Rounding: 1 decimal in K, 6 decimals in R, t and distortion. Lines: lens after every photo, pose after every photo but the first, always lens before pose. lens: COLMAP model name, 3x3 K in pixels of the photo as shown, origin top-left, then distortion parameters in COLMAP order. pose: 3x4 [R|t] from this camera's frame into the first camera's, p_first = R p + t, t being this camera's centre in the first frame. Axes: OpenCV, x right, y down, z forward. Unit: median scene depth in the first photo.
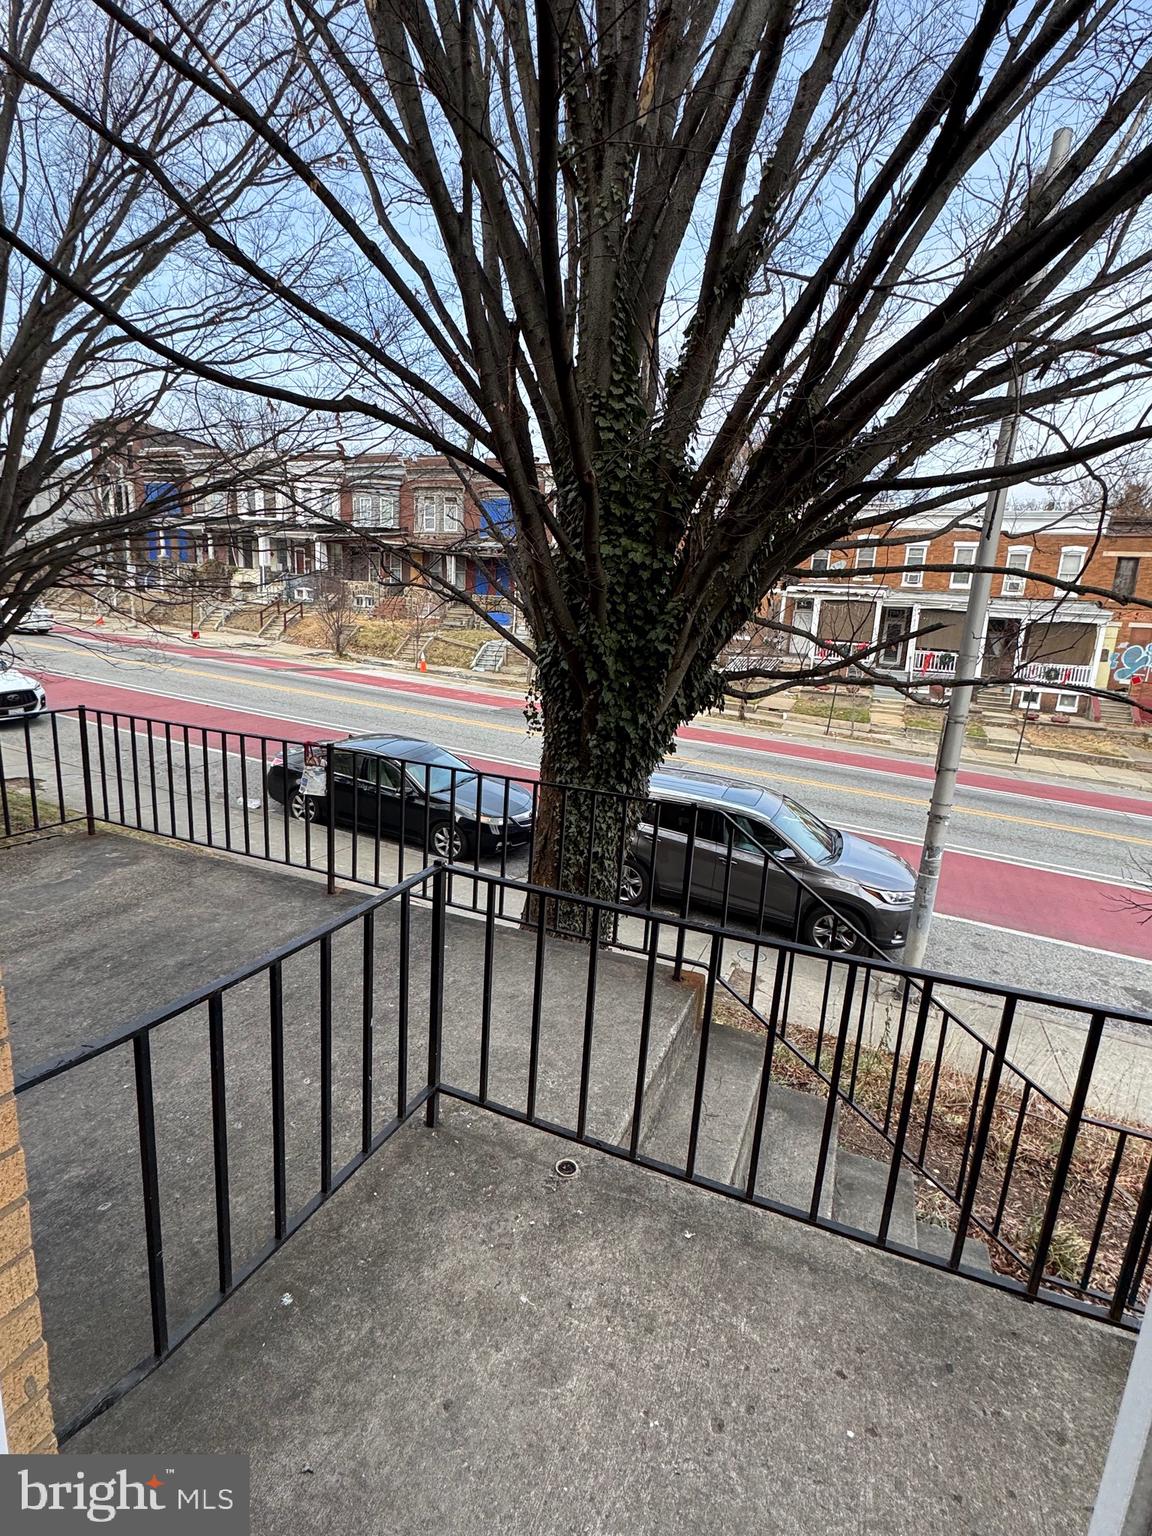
lens RADIAL K [[728.8, 0, 577.0], [0, 728.8, 765.2], [0, 0, 1]] dist [-0.001895, -0.000650]
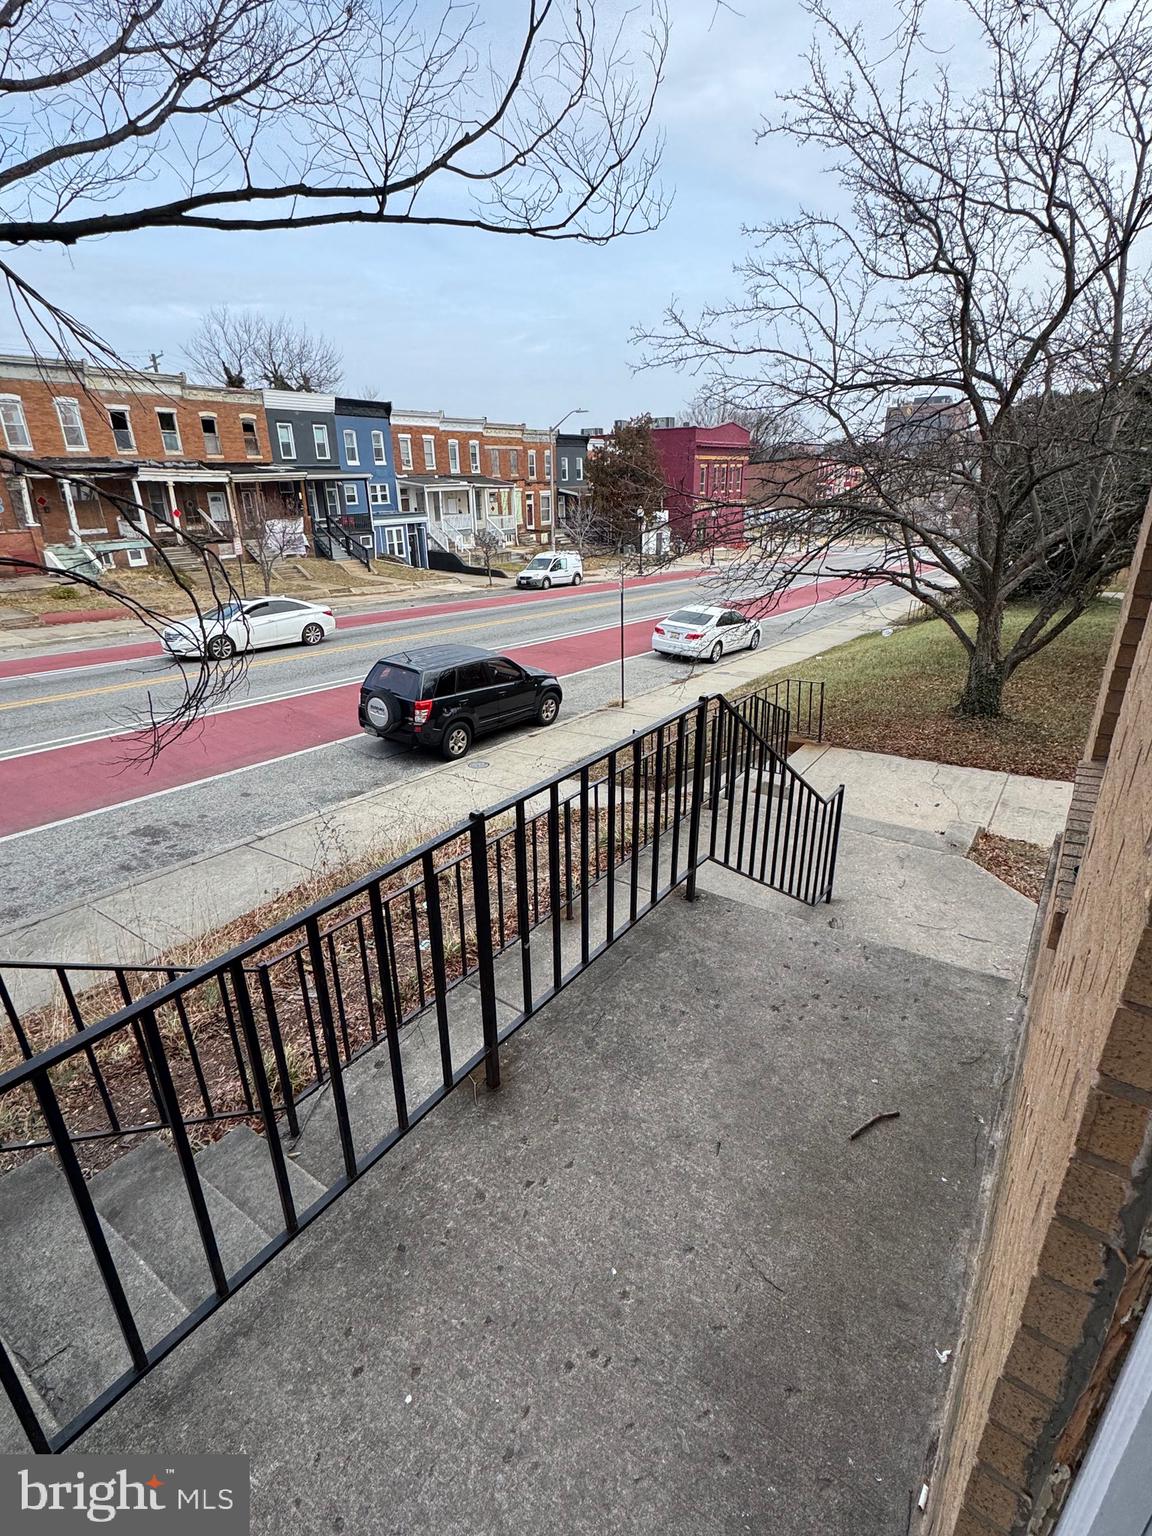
lens RADIAL K [[728.8, 0, 576.3], [0, 728.8, 766.9], [0, 0, 1]] dist [-0.001895, -0.000650]
pose [[0.206948, -0.413788, 0.886540, -0.073875], [0.228935, 0.901479, 0.367320, -0.115867], [-0.951189, 0.126944, 0.281290, 0.385906]]
